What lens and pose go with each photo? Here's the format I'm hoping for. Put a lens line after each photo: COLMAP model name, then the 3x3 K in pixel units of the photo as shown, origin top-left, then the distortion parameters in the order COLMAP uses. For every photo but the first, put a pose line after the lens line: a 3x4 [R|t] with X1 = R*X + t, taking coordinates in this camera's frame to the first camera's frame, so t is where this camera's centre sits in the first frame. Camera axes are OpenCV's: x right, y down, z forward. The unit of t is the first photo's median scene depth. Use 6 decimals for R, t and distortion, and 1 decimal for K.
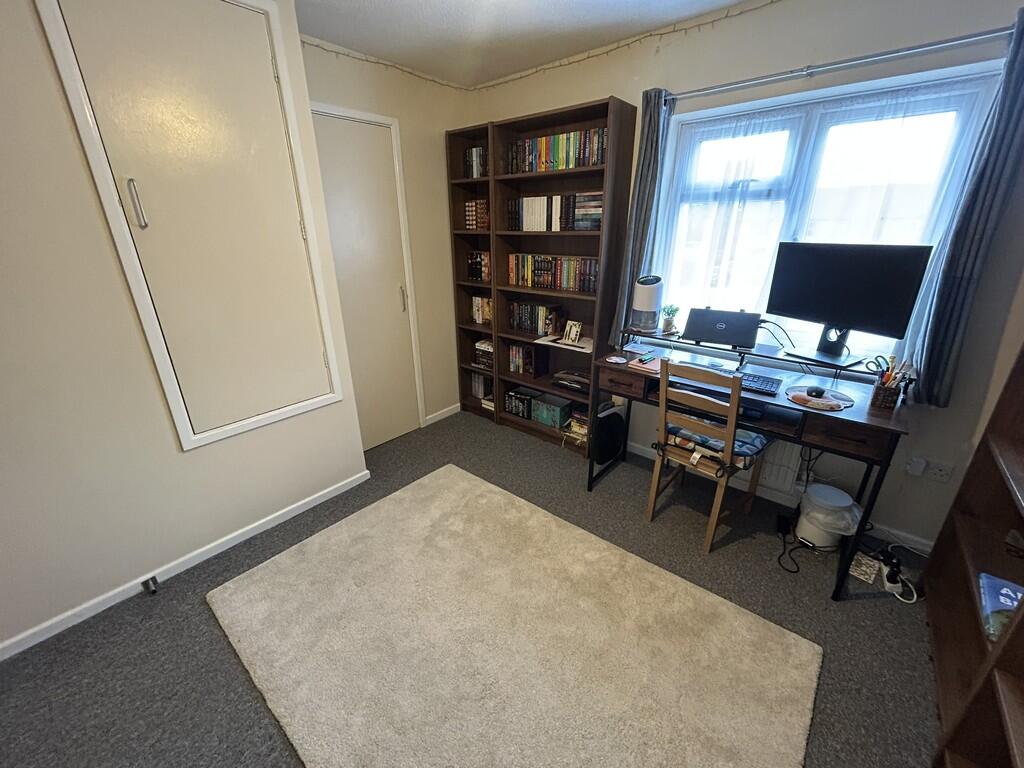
lens RADIAL K [[410.9, 0, 512.0], [0, 410.9, 384.0], [0, 0, 1]] dist [-0.002918, 0.000205]
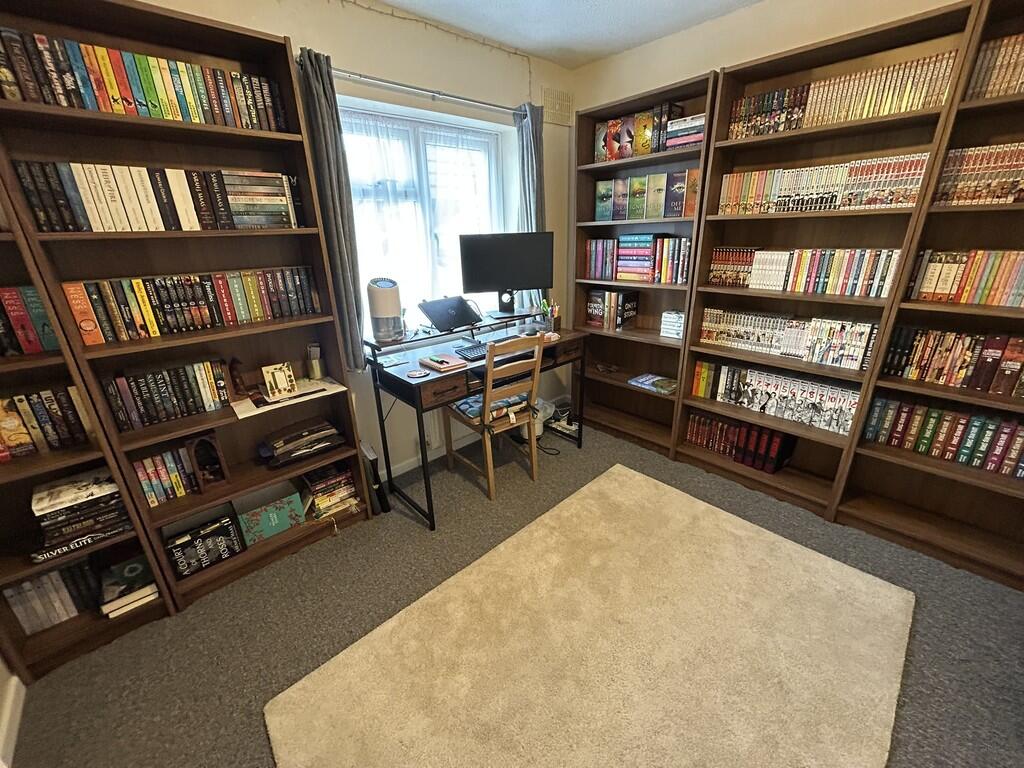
lens RADIAL K [[412.6, 0, 512.5], [0, 412.6, 381.9], [0, 0, 1]] dist [0.003335, 0.000282]
pose [[0.122334, -0.341720, 0.931806, -0.441218], [0.377653, 0.884261, 0.274703, -0.167671], [-0.917831, 0.318293, 0.237226, 0.496394]]
